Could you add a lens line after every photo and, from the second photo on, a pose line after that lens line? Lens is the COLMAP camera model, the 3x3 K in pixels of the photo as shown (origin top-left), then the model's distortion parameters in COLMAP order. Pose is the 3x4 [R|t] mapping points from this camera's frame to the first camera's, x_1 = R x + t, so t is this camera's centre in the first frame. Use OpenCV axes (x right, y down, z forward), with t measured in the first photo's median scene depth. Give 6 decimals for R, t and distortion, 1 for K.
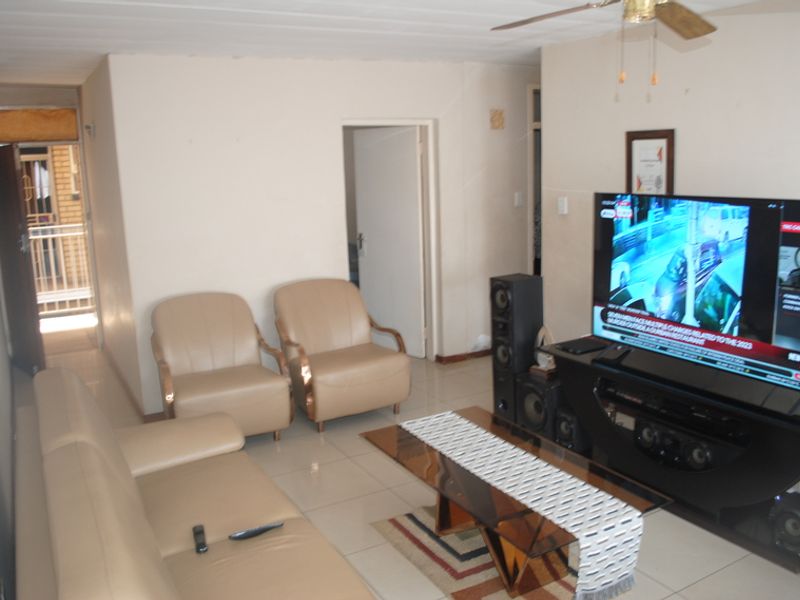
lens RADIAL K [[690.7, 0, 414.1], [0, 690.7, 298.8], [0, 0, 1]] dist [-0.004297, -0.003963]
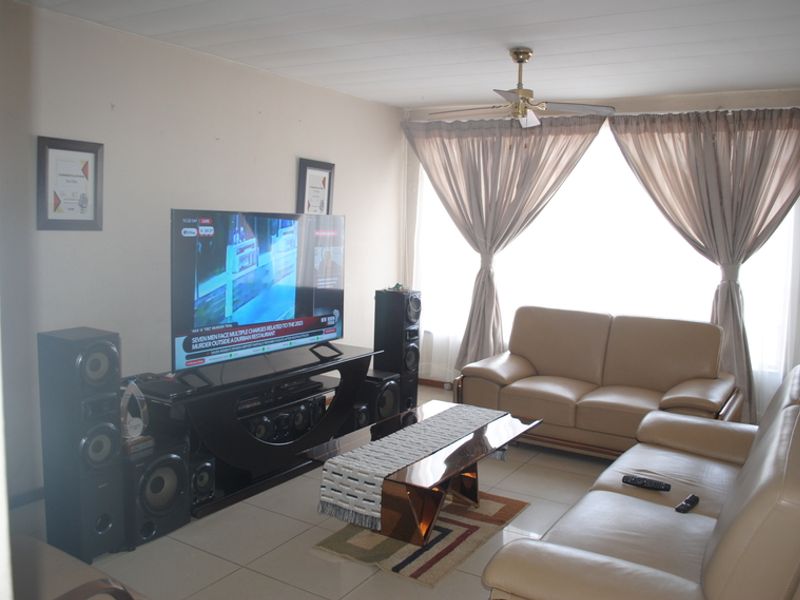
lens RADIAL K [[690.7, 0, 414.1], [0, 690.7, 298.8], [0, 0, 1]] dist [-0.004297, -0.003963]
pose [[-0.463045, -0.081345, 0.882594, -0.687013], [0.156953, 0.972517, 0.171977, -0.149272], [-0.872328, 0.218159, -0.437552, 1.166471]]
